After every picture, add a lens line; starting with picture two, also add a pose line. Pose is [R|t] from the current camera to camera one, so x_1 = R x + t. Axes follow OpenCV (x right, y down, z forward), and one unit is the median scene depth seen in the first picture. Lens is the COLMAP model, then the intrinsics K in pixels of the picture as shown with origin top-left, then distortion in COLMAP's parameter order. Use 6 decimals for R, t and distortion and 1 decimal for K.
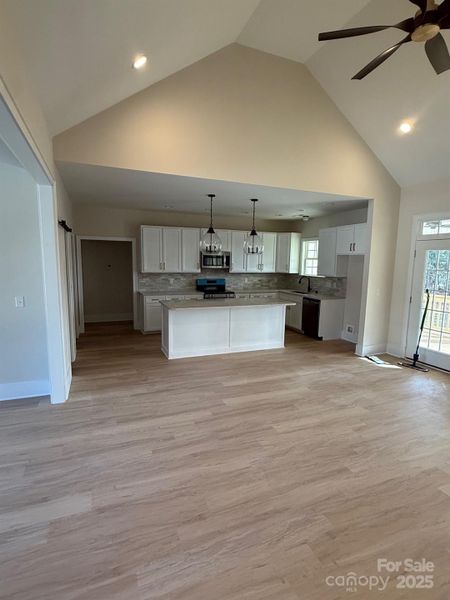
lens RADIAL K [[319.6, 0, 225.0], [0, 319.6, 301.7], [0, 0, 1]] dist [0.001567, 0.001665]
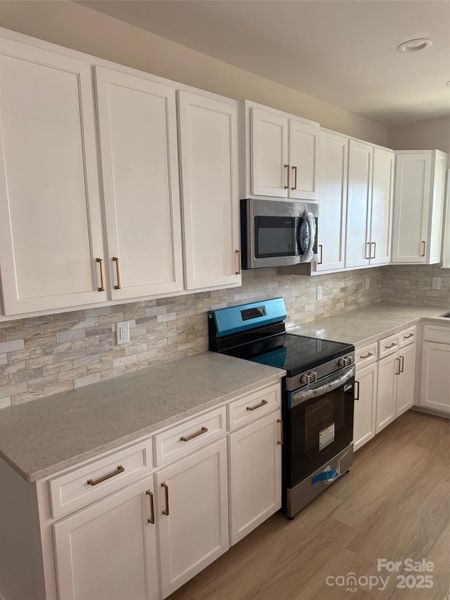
lens RADIAL K [[429.4, 0, 226.7], [0, 429.4, 296.9], [0, 0, 1]] dist [0.065083, -0.003106]
pose [[0.911002, -0.092837, 0.401817, -0.250112], [0.091963, 0.995530, 0.021512, -0.101801], [-0.402018, 0.017355, 0.915467, 0.777793]]
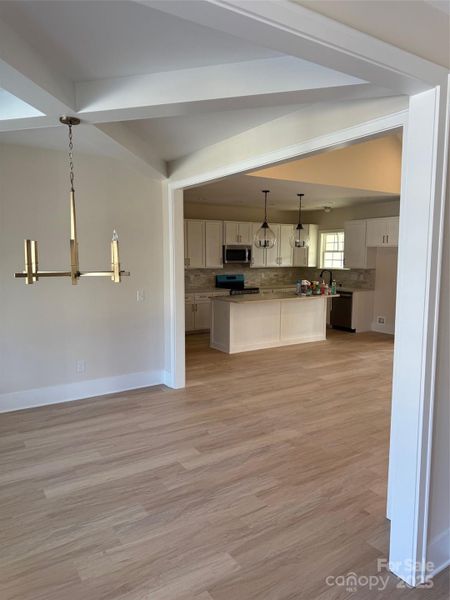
lens RADIAL K [[429.4, 0, 222.0], [0, 429.4, 297.4], [0, 0, 1]] dist [0.065083, -0.003106]
pose [[0.982381, -0.034953, 0.183592, -0.349109], [0.040730, 0.998784, -0.027790, 0.032302], [-0.182397, 0.034778, 0.982610, -0.253064]]
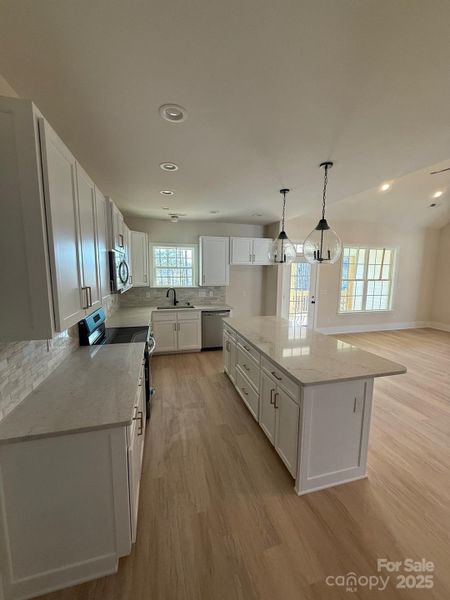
lens RADIAL K [[236.5, 0, 222.0], [0, 236.5, 299.7], [0, 0, 1]] dist [-0.012419, -0.004040]
pose [[0.129761, -0.139087, 0.981742, -0.411991], [0.122766, 0.984748, 0.123287, -0.127720], [-0.983916, 0.104527, 0.144857, 0.900658]]
